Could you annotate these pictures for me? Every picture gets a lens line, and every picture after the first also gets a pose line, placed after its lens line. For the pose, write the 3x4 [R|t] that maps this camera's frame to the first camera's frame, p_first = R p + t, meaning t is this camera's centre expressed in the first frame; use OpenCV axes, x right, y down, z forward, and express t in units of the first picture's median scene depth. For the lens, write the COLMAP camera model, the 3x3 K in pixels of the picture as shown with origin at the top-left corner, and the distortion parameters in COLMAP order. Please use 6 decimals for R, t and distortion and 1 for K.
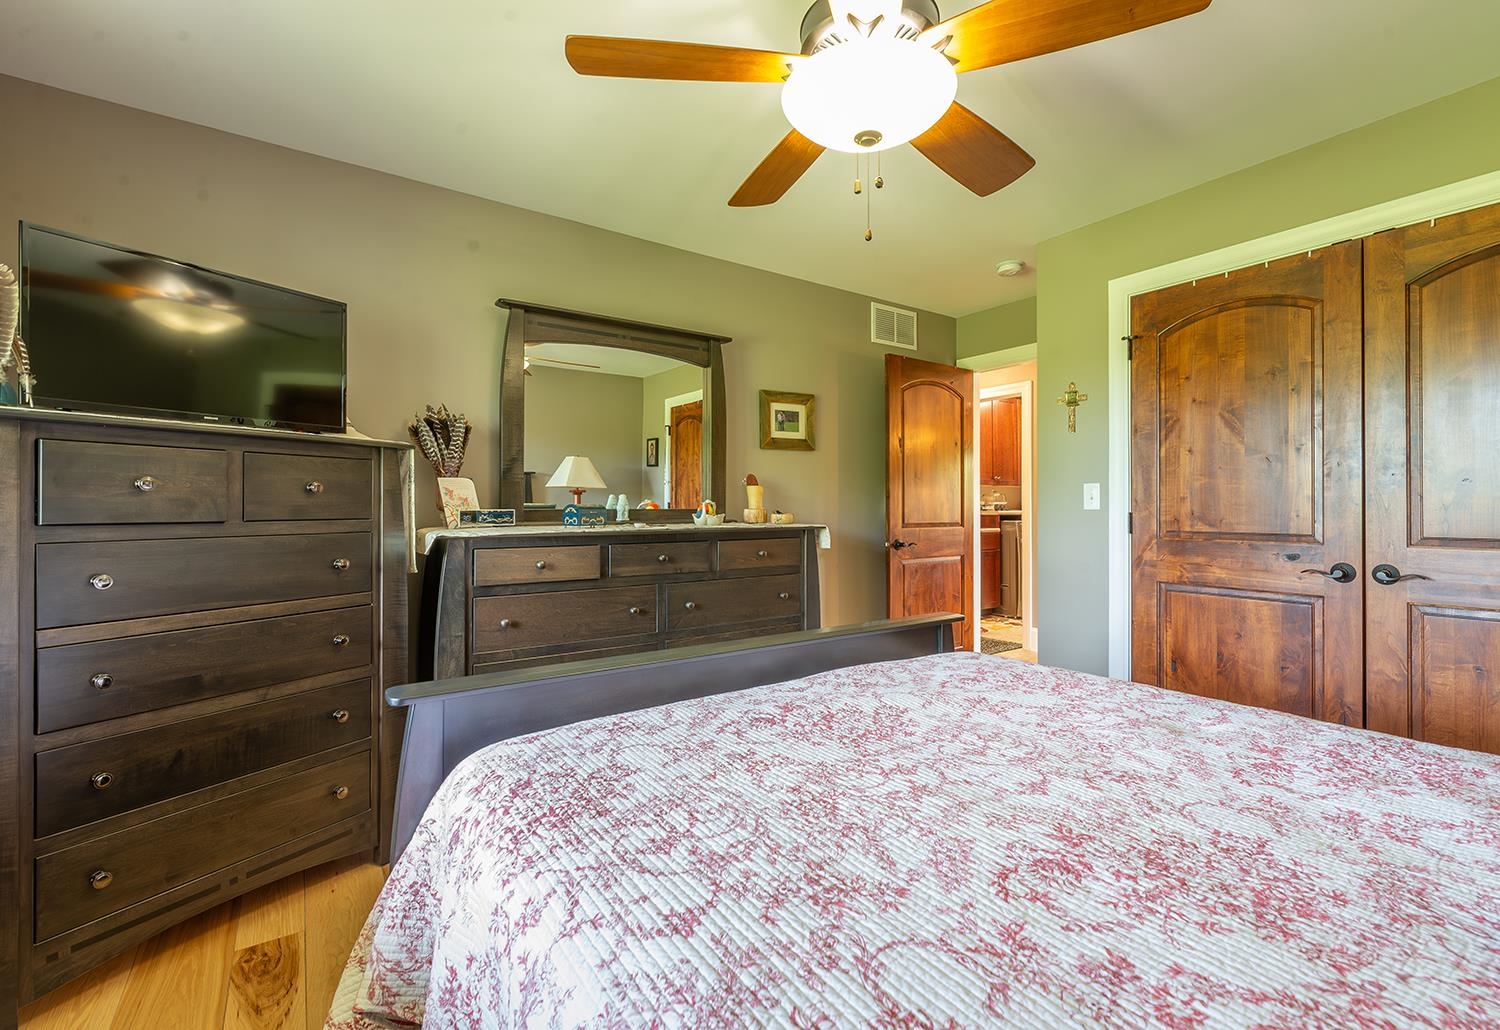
lens RADIAL K [[666.6, 0, 757.4], [0, 666.6, 508.6], [0, 0, 1]] dist [0.000122, -0.000059]
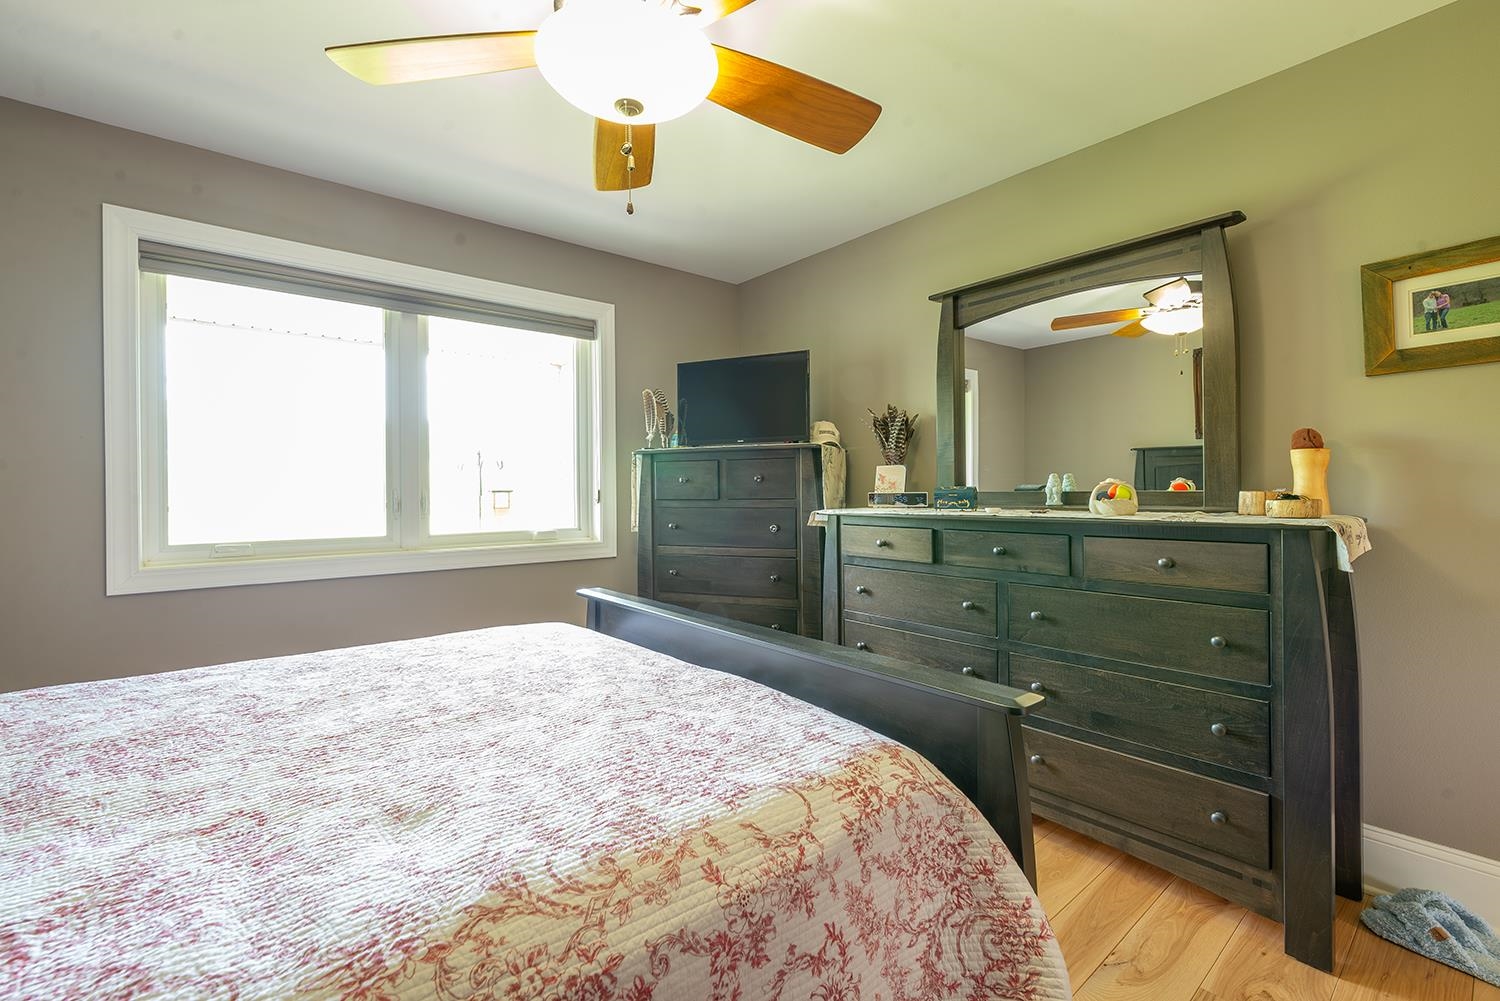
lens RADIAL K [[640.4, 0, 744.6], [0, 640.4, 491.0], [0, 0, 1]] dist [-0.000996, 0.000164]
pose [[0.081305, -0.001557, -0.996688, 0.639515], [0.003595, 0.999993, -0.001269, -0.000064], [0.996683, -0.003479, 0.081310, 0.631615]]
